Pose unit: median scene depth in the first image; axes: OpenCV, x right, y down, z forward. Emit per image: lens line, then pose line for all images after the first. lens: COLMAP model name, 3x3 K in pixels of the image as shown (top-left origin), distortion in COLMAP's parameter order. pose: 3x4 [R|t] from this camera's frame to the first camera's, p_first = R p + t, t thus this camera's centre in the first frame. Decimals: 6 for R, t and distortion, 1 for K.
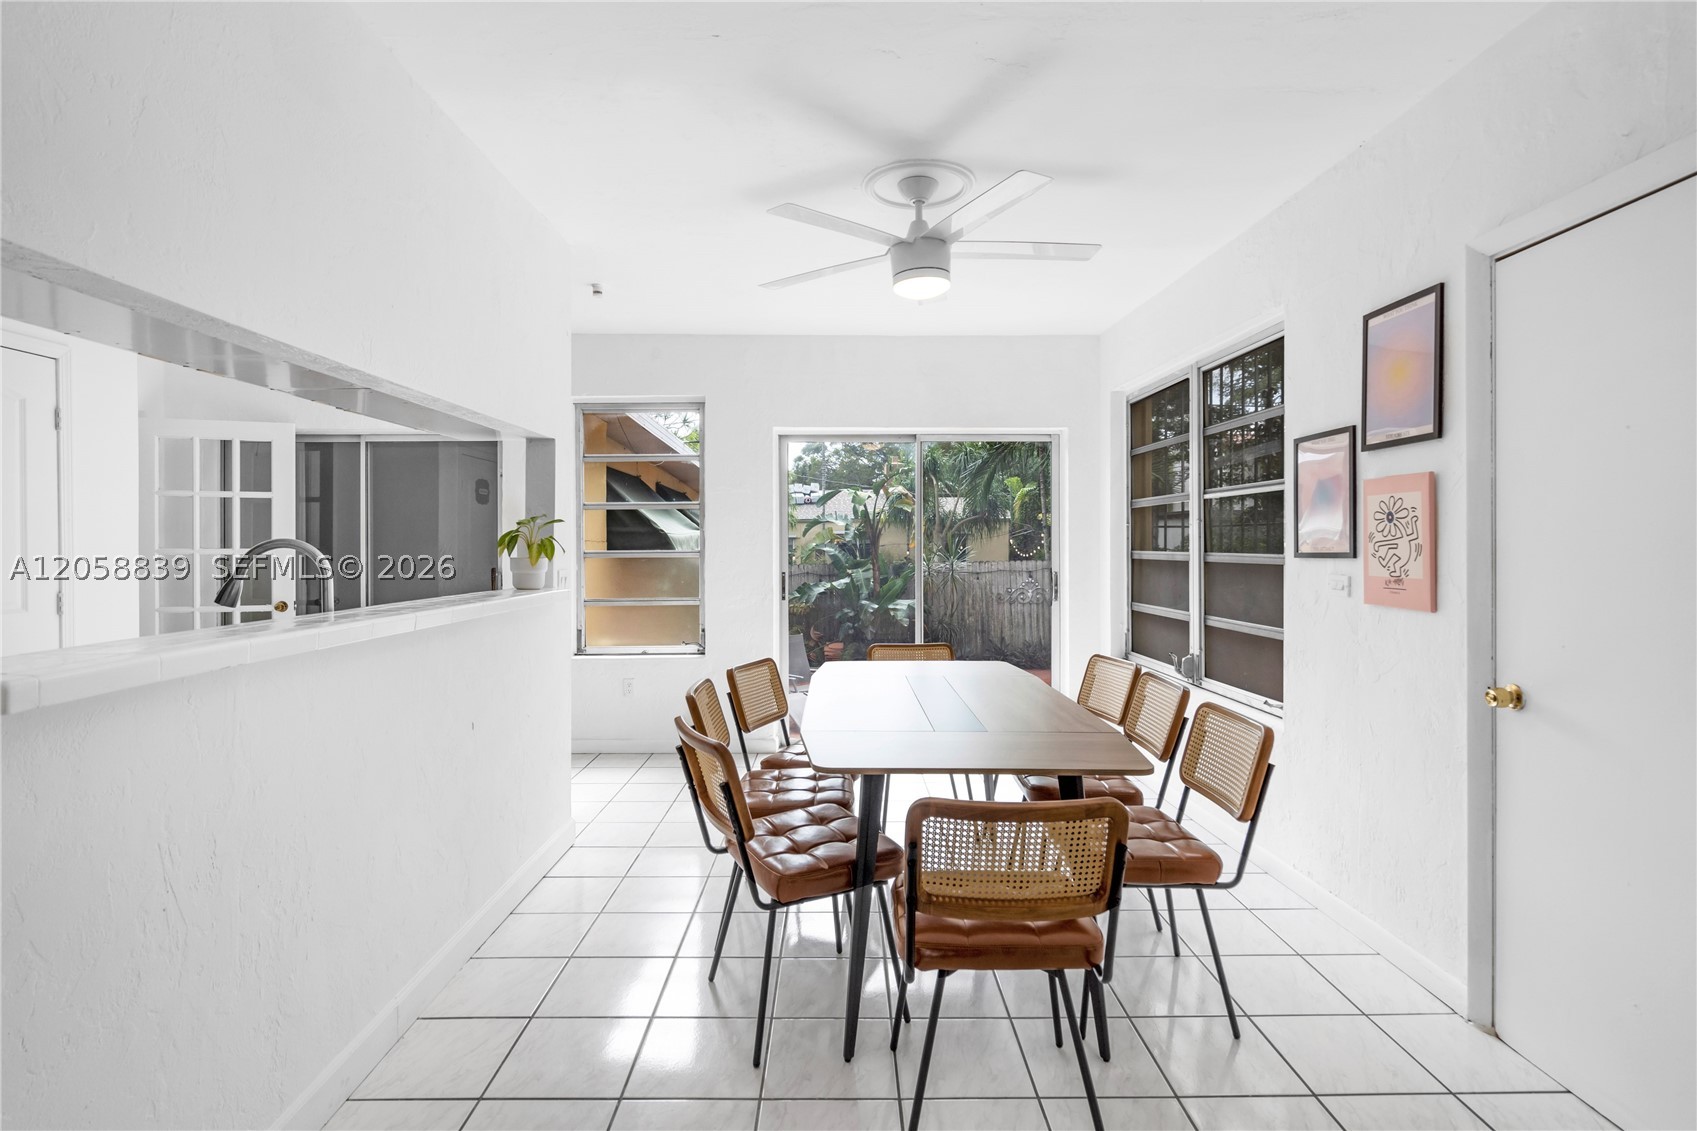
lens RADIAL K [[825.9, 0, 848.5], [0, 825.9, 565.5], [0, 0, 1]] dist [0.001518, 0.000203]
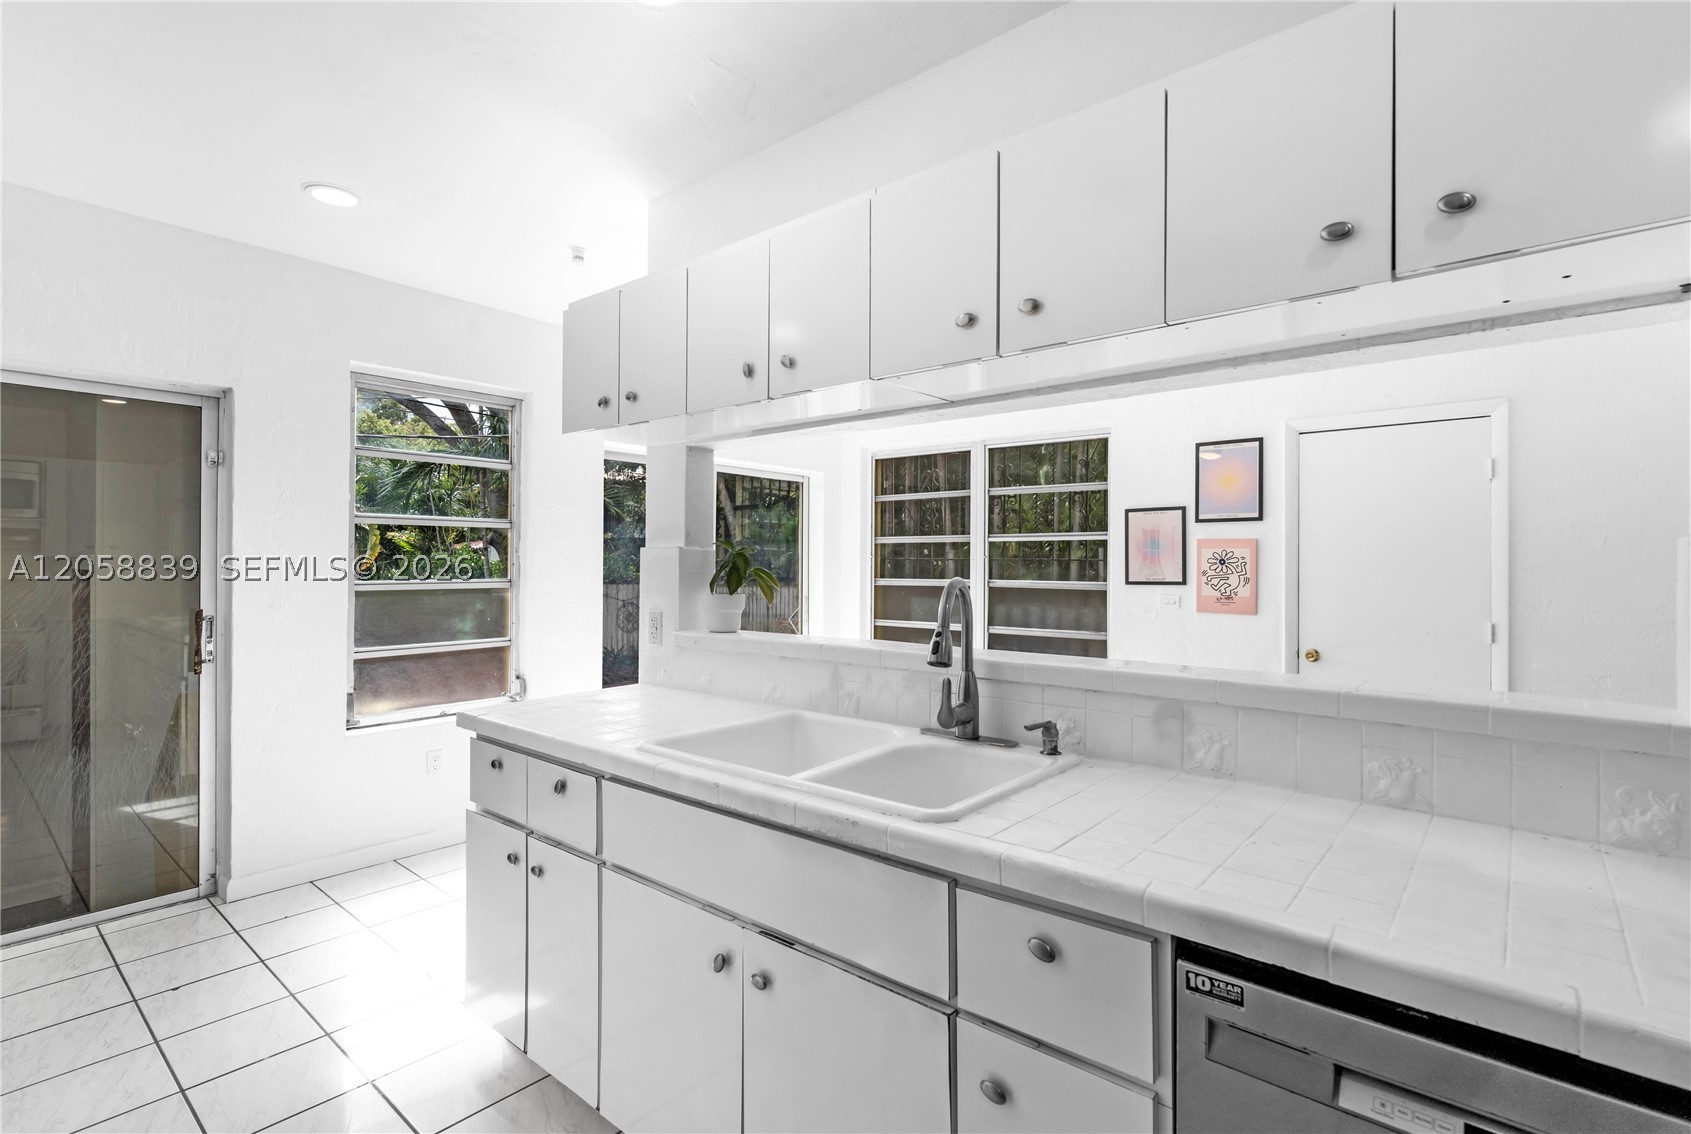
lens RADIAL K [[802.7, 0, 845.5], [0, 802.7, 567.0], [0, 0, 1]] dist [-0.002113, -0.000103]
pose [[0.656595, 0.009102, 0.754189, -0.807609], [0.010698, 0.999714, -0.021378, -0.013755], [-0.754168, 0.022105, 0.656310, 0.339425]]
